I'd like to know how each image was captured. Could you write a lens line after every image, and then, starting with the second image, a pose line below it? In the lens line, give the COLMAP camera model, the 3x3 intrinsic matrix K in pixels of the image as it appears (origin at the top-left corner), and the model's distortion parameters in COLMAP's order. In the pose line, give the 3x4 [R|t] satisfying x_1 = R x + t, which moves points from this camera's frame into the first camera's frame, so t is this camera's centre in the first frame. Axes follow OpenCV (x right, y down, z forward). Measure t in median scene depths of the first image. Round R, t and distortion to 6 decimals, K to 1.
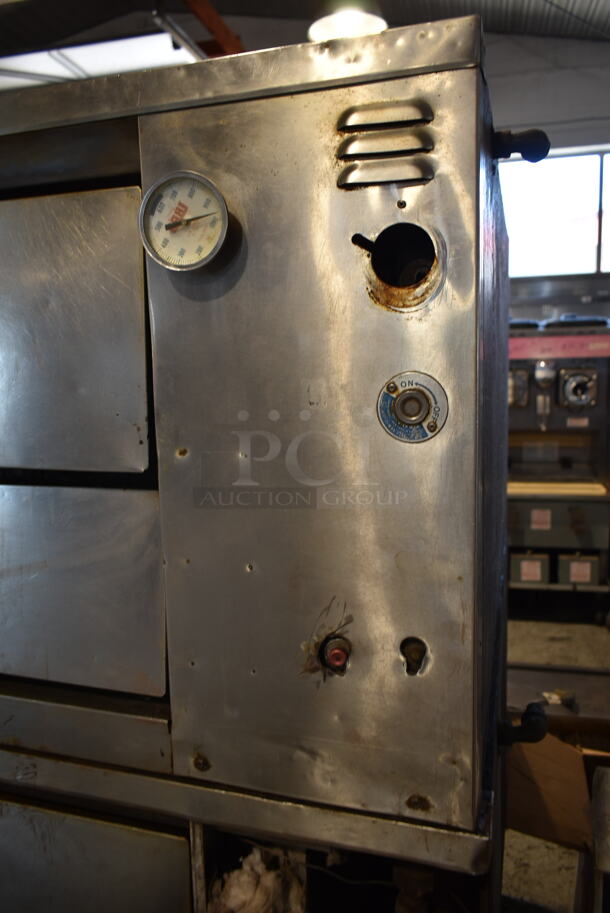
lens RADIAL K [[694.1, 0, 305.1], [0, 694.1, 456.7], [0, 0, 1]] dist [-0.016119, 0.004349]
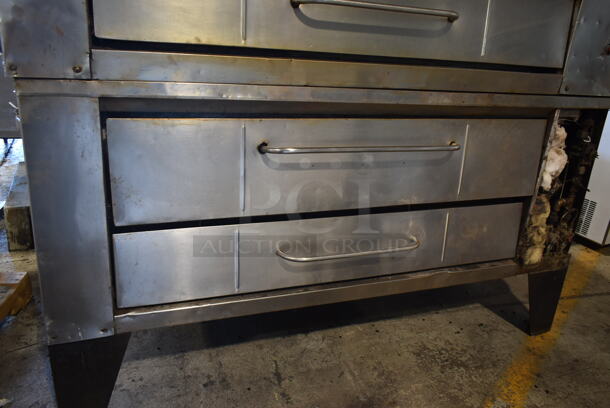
lens RADIAL K [[463.7, 0, 305.6], [0, 463.7, 200.9], [0, 0, 1]] dist [-0.016119, 0.004349]
pose [[0.783801, -0.132520, 0.606708, -0.906098], [-0.007045, 0.975006, 0.222067, 0.173320], [-0.620973, -0.178331, 0.763277, 0.001043]]
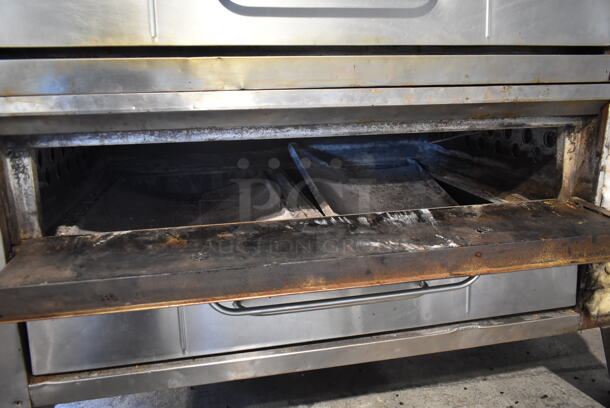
lens RADIAL K [[463.7, 0, 307.8], [0, 463.7, 193.1], [0, 0, 1]] dist [-0.016119, 0.004349]
pose [[0.872574, -0.102874, 0.477526, -0.693676], [0.061120, 0.992883, 0.102214, 0.224997], [-0.484642, -0.060003, 0.872652, 0.033503]]
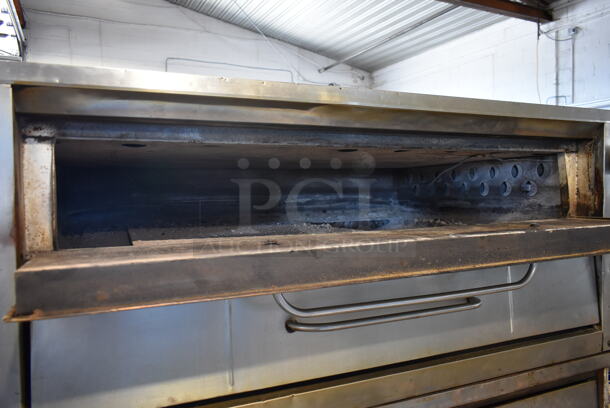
lens RADIAL K [[463.7, 0, 306.6], [0, 463.7, 203.4], [0, 0, 1]] dist [-0.016119, 0.004349]
pose [[0.755900, -0.003558, 0.654677, -0.829995], [0.091504, 0.990744, -0.100266, -0.017881], [-0.648260, 0.135697, 0.749229, 0.113415]]
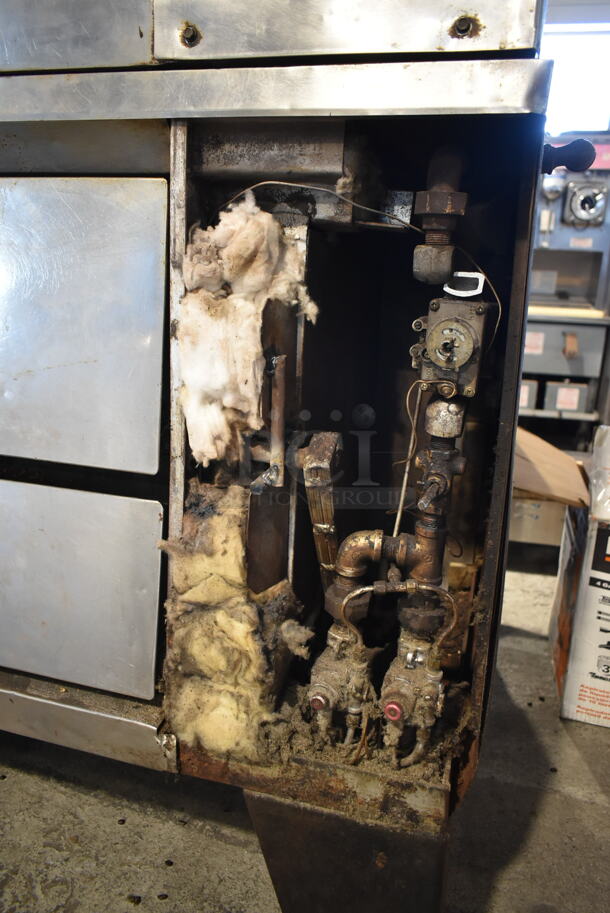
lens RADIAL K [[694.1, 0, 304.2], [0, 694.1, 454.3], [0, 0, 1]] dist [-0.016119, 0.004349]
pose [[0.997297, 0.064420, 0.035337, -0.005542], [-0.067822, 0.992108, 0.105465, 0.297817], [-0.028264, -0.107577, 0.993795, 0.054357]]
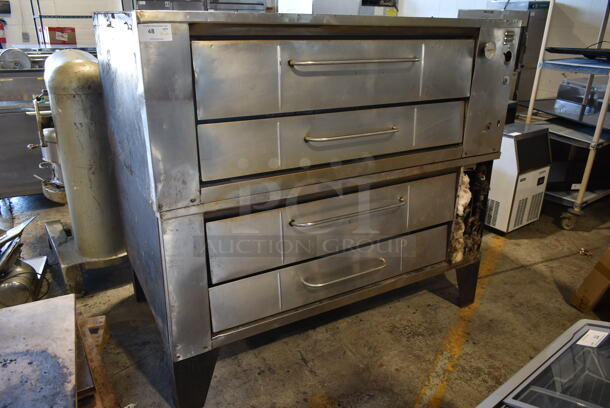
lens RADIAL K [[463.7, 0, 304.8], [0, 463.7, 203.1], [0, 0, 1]] dist [-0.016119, 0.004349]
pose [[0.678146, -0.234767, 0.696421, -1.252602], [0.072793, 0.964402, 0.254223, -0.062148], [-0.731313, -0.121706, 0.671095, -0.177909]]
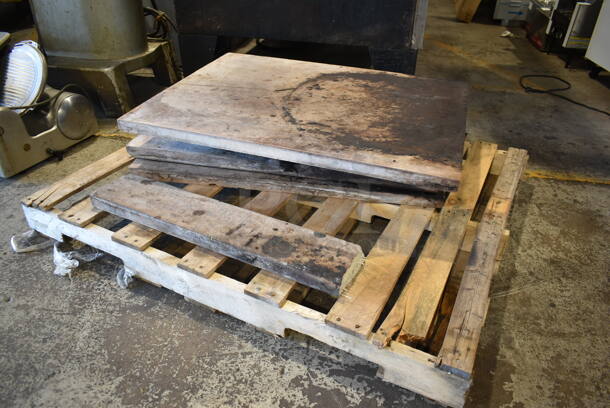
lens RADIAL K [[463.7, 0, 307.1], [0, 463.7, 203.3], [0, 0, 1]] dist [-0.016119, 0.004349]
pose [[-0.073213, -0.512522, 0.855547, -1.849054], [0.133205, 0.845138, 0.517686, 0.229816], [-0.988381, 0.151865, 0.006395, 0.949208]]
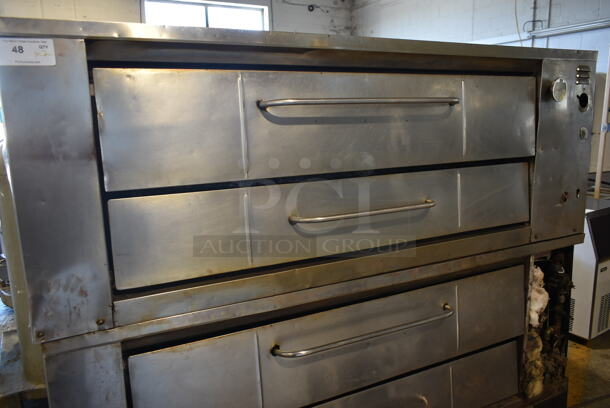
lens RADIAL K [[463.7, 0, 305.9], [0, 463.7, 203.0], [0, 0, 1]] dist [-0.016119, 0.004349]
pose [[0.727258, -0.117656, 0.676205, -0.949562], [0.105103, 0.992669, 0.059681, -0.001900], [-0.678270, 0.027668, 0.734292, 0.012839]]
